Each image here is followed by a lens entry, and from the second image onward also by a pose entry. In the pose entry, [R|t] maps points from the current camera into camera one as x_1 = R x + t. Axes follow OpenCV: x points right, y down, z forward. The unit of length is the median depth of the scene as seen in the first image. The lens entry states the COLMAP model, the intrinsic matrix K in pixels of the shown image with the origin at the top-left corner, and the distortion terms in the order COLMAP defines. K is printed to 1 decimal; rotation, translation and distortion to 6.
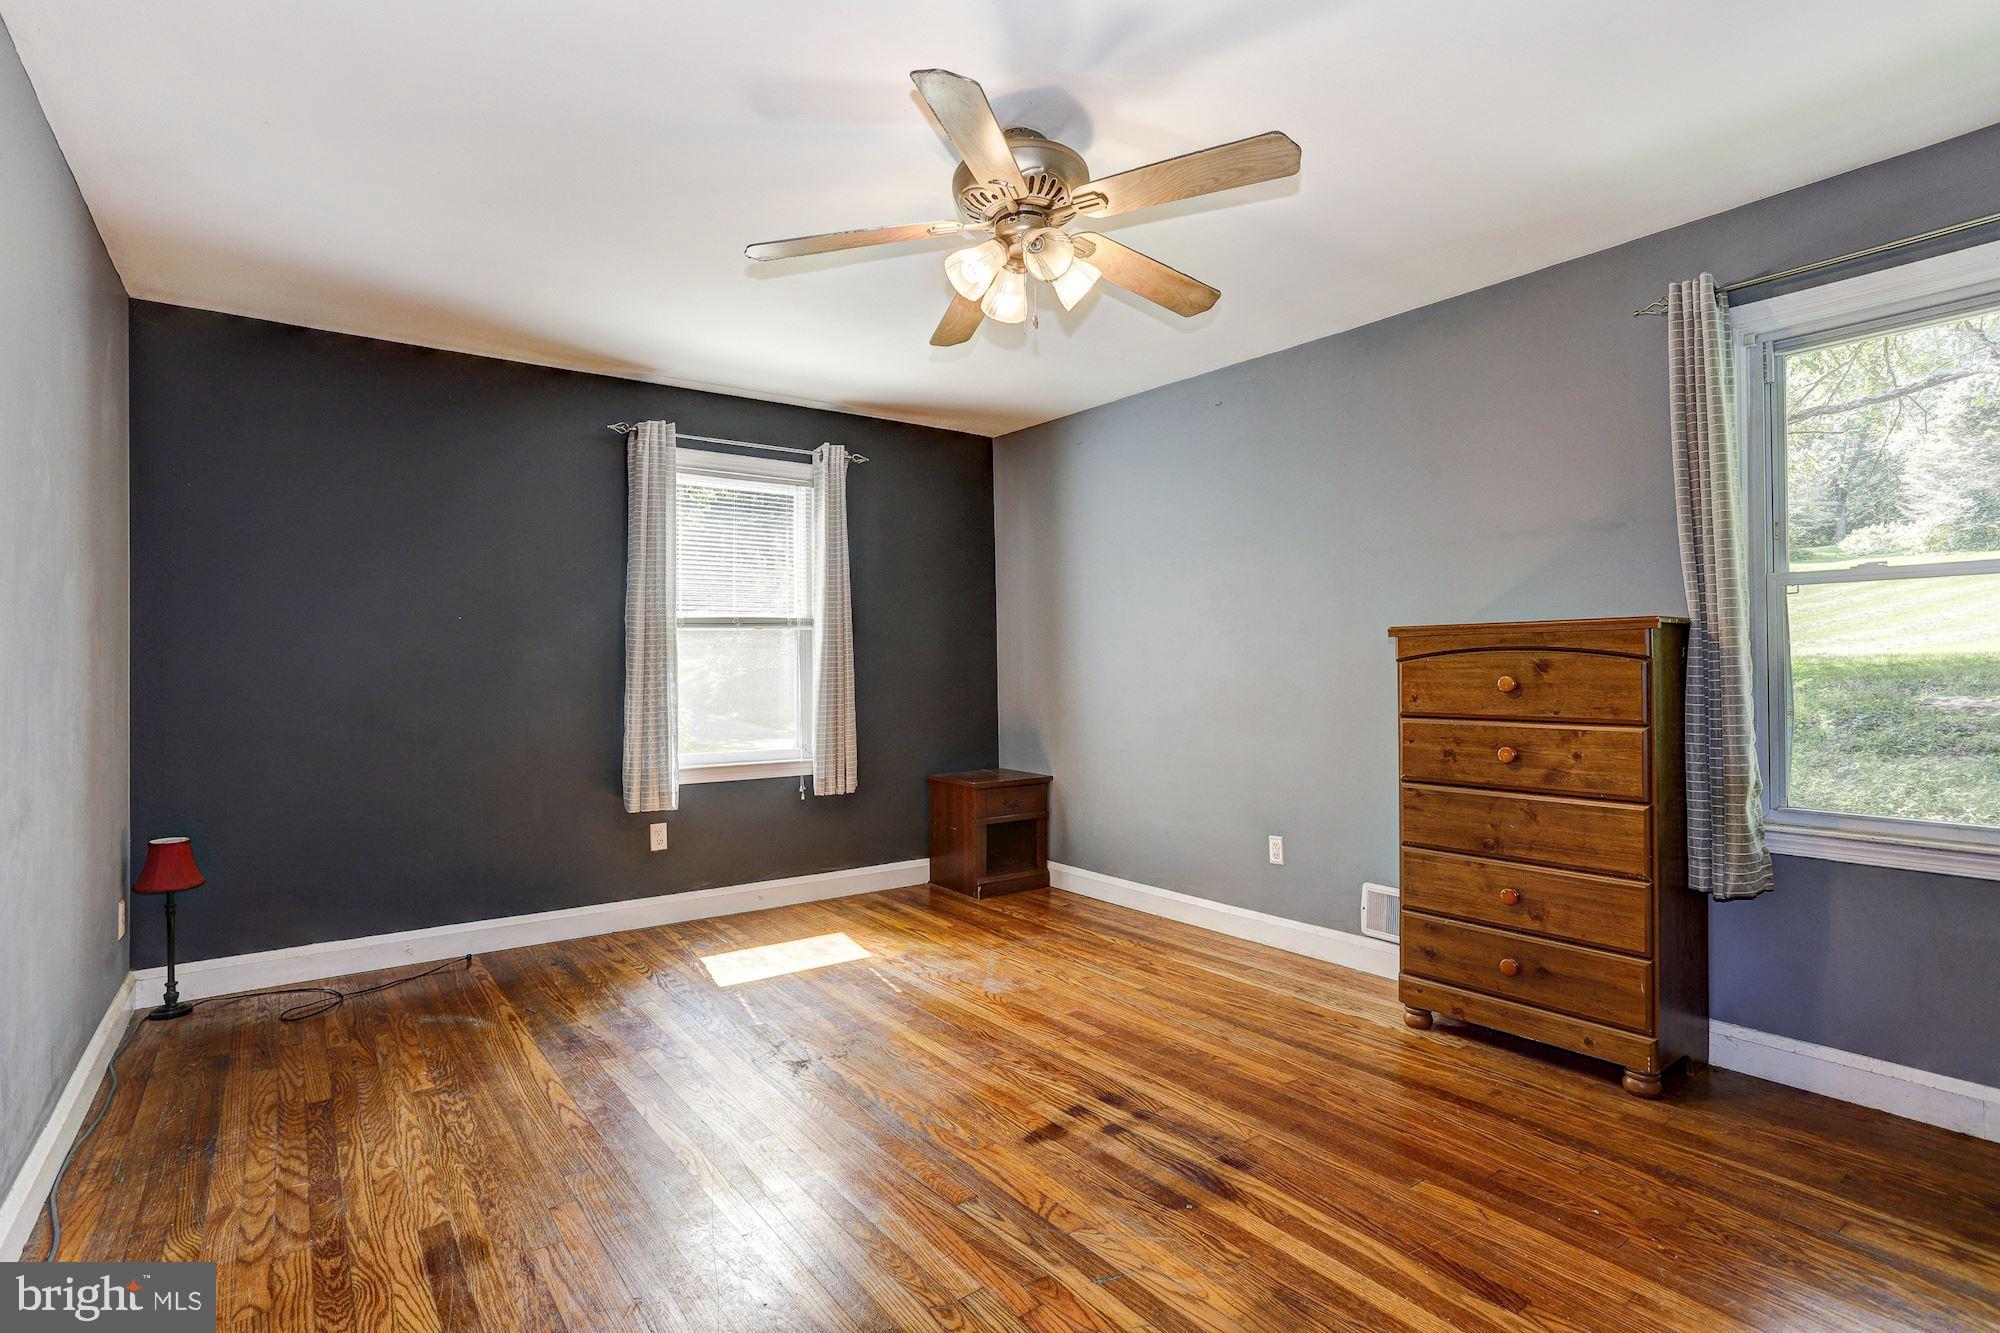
lens RADIAL K [[970.1, 0, 992.0], [0, 970.1, 663.9], [0, 0, 1]] dist [-0.059335, 0.033740]
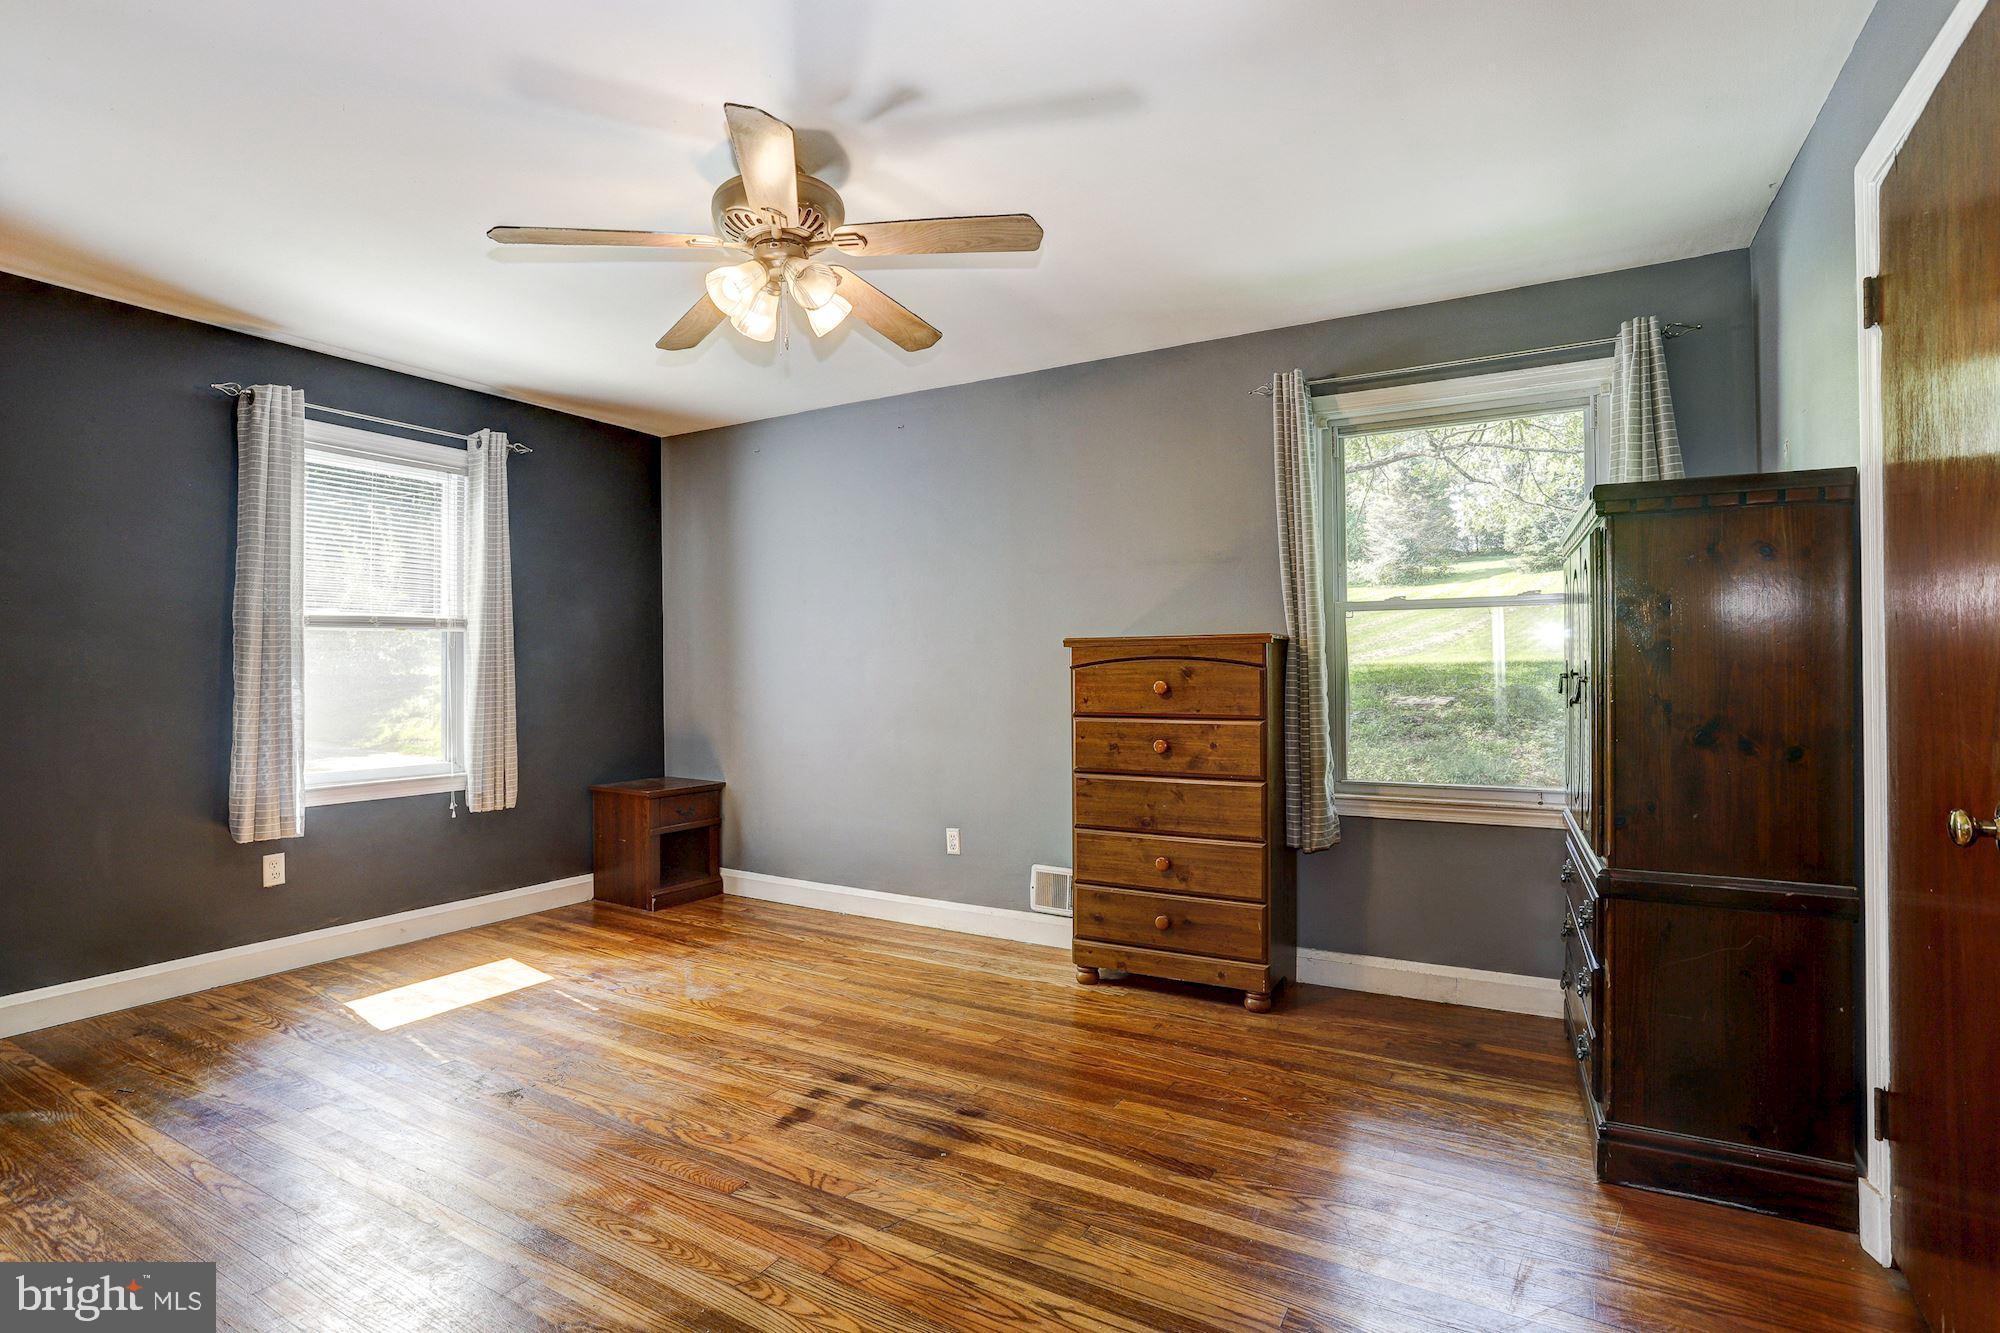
lens RADIAL K [[973.2, 0, 1000.0], [0, 973.2, 666.5], [0, 0, 1]] dist [-0.070595, 0.037109]
pose [[0.919403, 0.004426, 0.393293, -0.128202], [-0.002966, 0.999986, -0.004321, 0.000334], [-0.393307, 0.002806, 0.919403, -0.045146]]
